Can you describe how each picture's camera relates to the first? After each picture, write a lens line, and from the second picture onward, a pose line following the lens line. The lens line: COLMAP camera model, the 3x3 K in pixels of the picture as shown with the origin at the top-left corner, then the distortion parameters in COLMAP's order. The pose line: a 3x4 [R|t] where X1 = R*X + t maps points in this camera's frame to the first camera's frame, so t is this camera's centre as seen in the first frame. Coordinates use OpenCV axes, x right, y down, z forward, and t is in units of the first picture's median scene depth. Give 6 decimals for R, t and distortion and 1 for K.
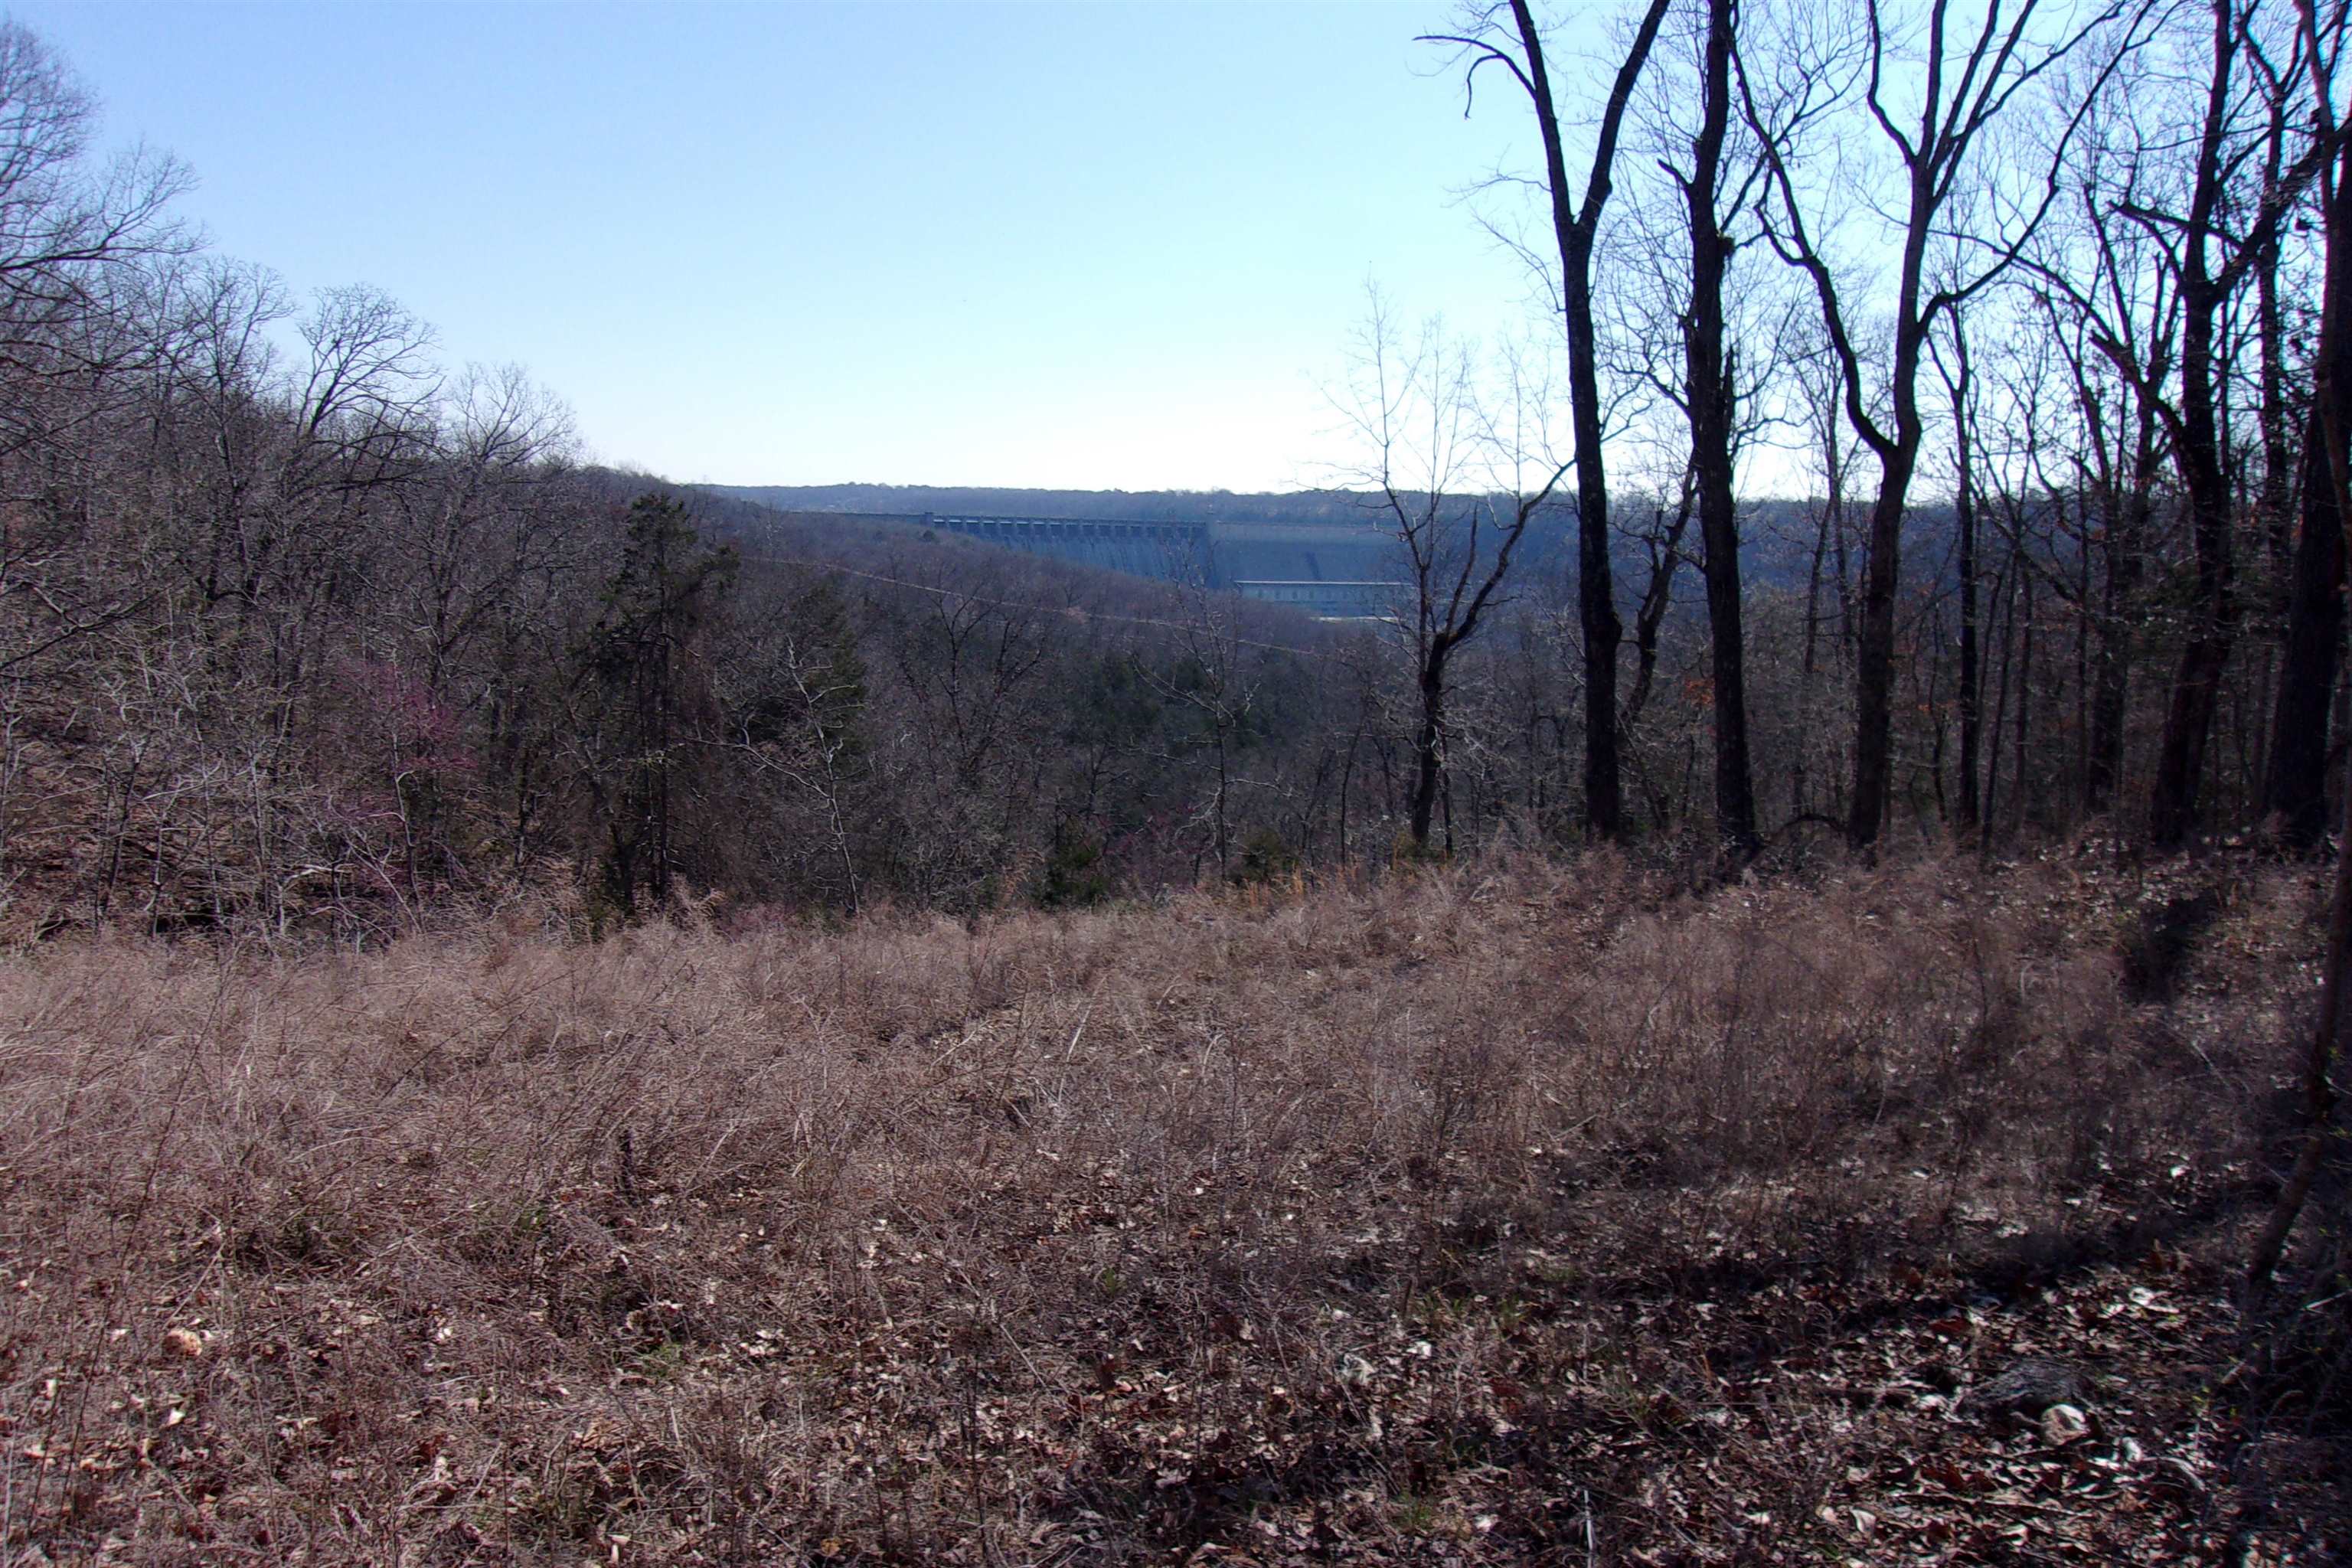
lens RADIAL K [[1856.8, 0, 1176.0], [0, 1856.8, 784.0], [0, 0, 1]] dist [-0.026149, 0.057052]
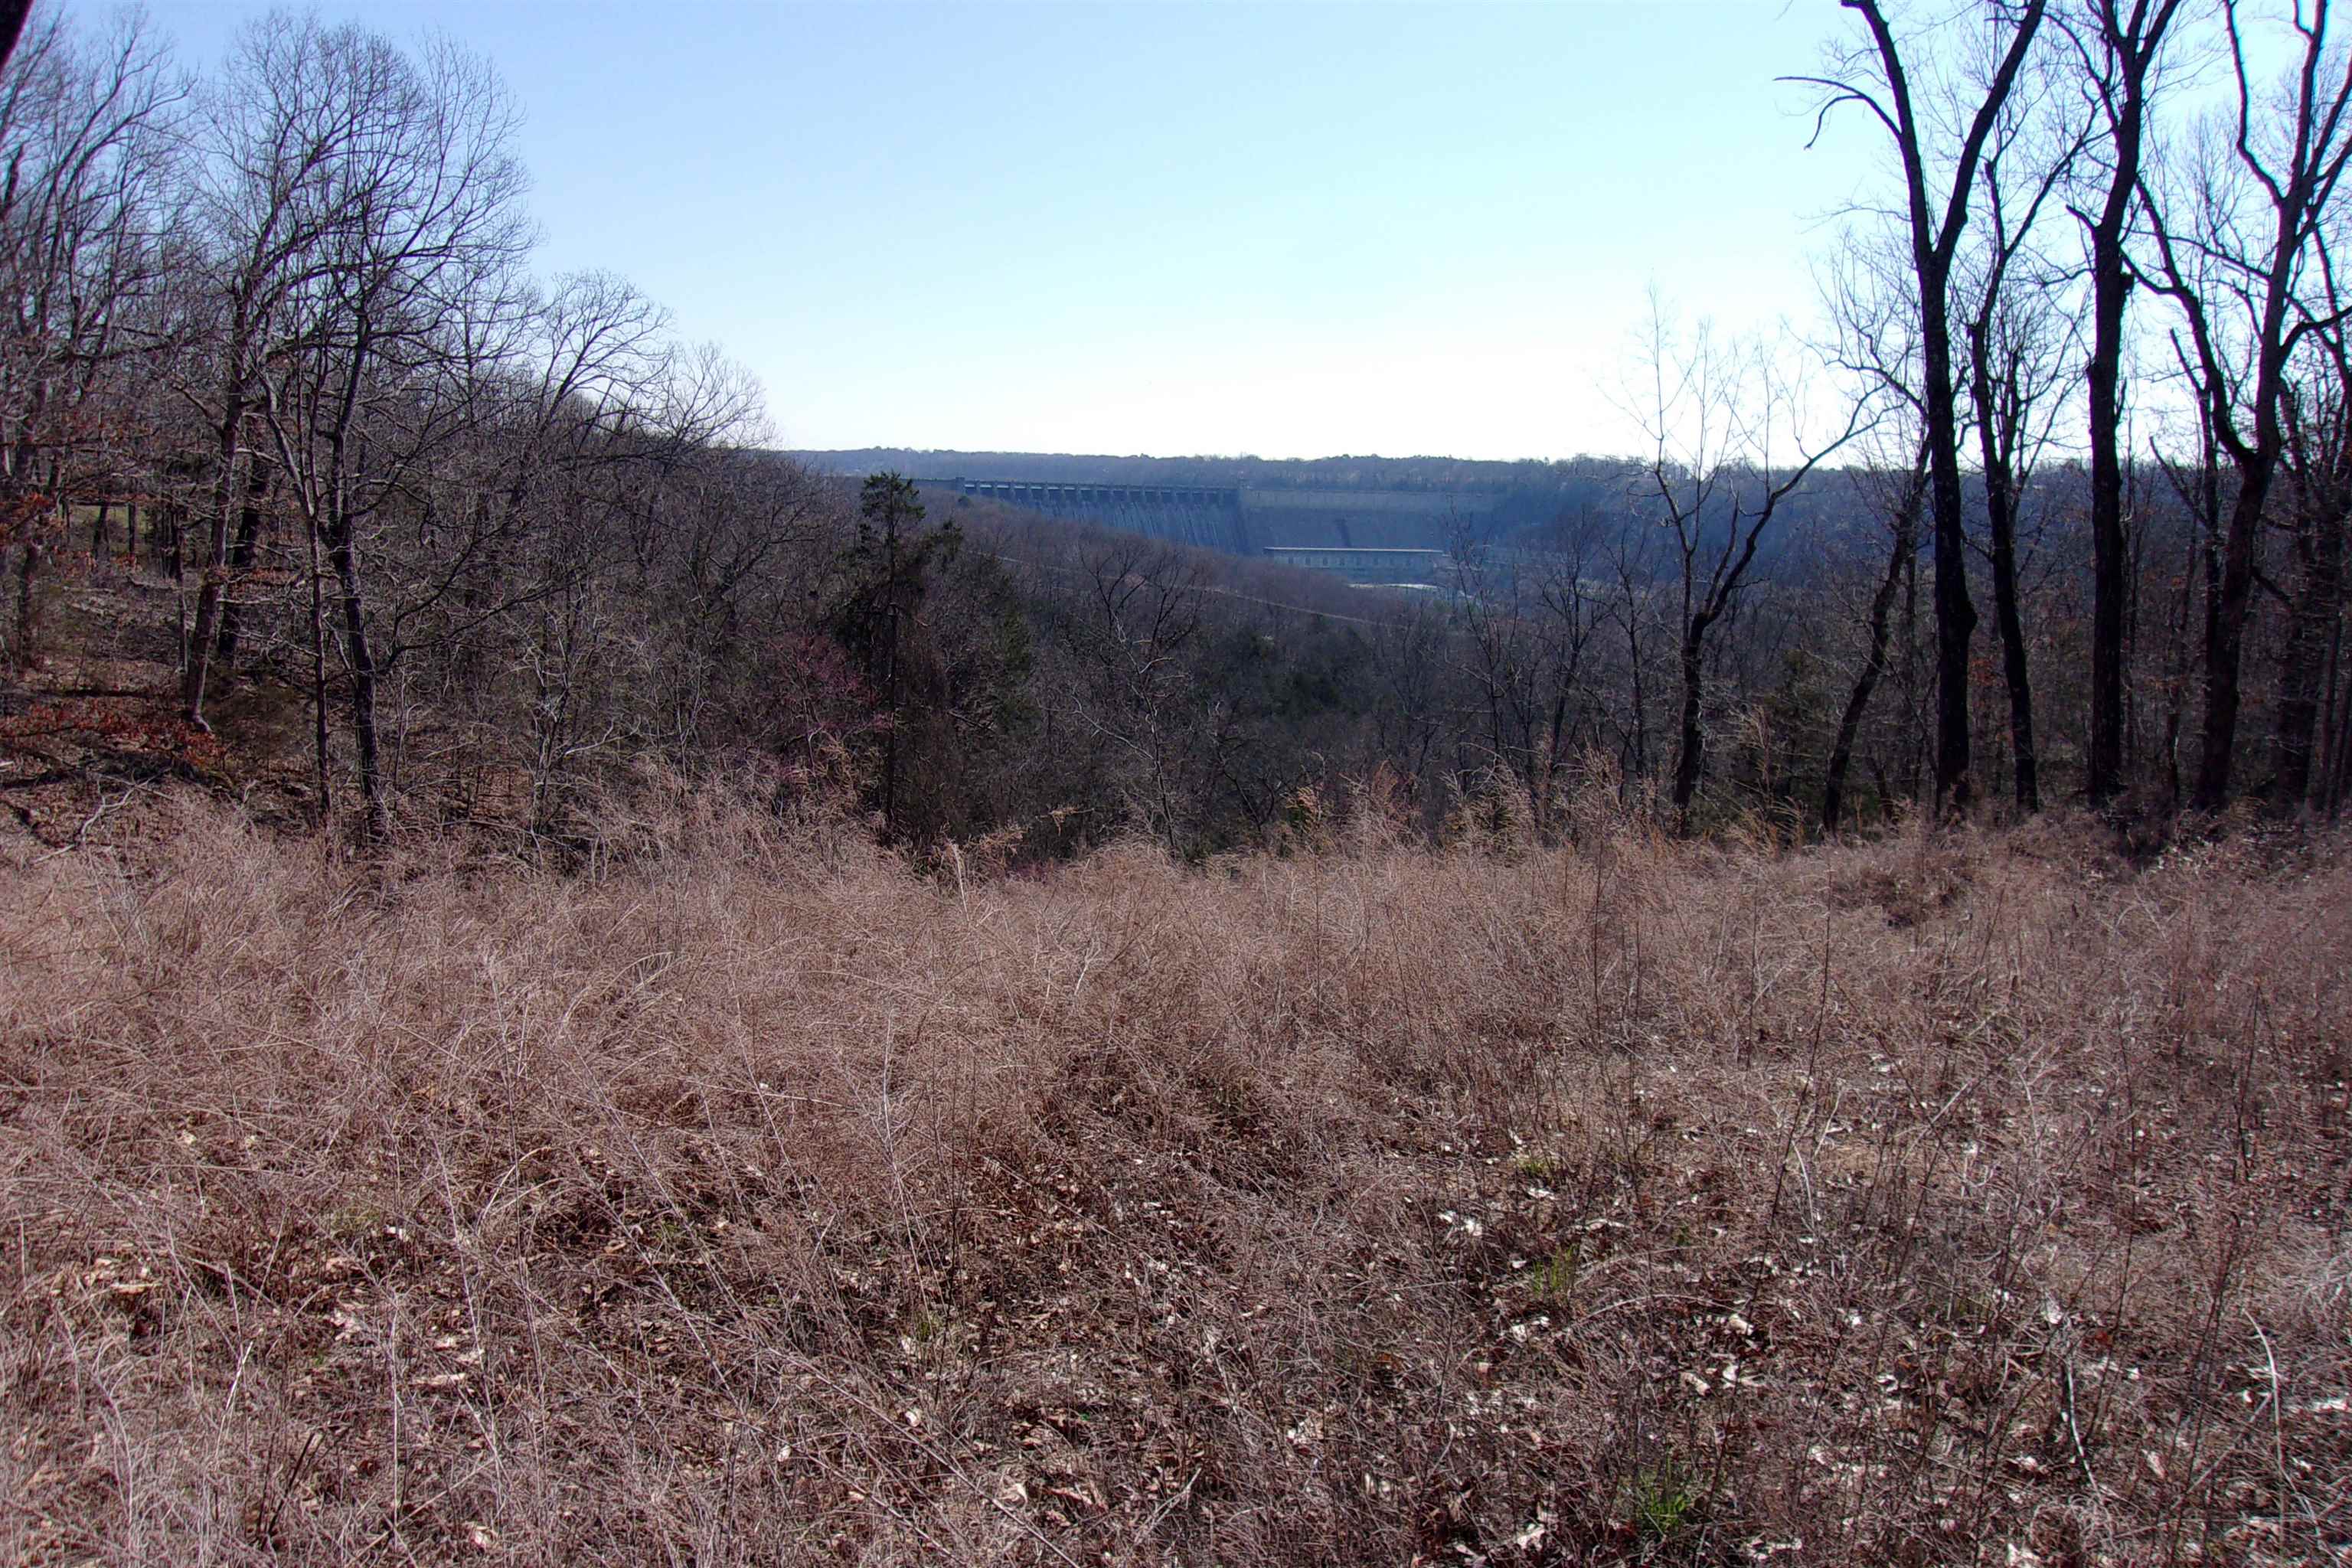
lens RADIAL K [[1876.6, 0, 1176.0], [0, 1876.6, 784.0], [0, 0, 1]] dist [-0.018315, 0.081460]
pose [[0.999878, 0.008353, -0.013191, -0.152198], [-0.008135, 0.999832, 0.016445, 0.002534], [0.013326, -0.016335, 0.999778, -0.097078]]
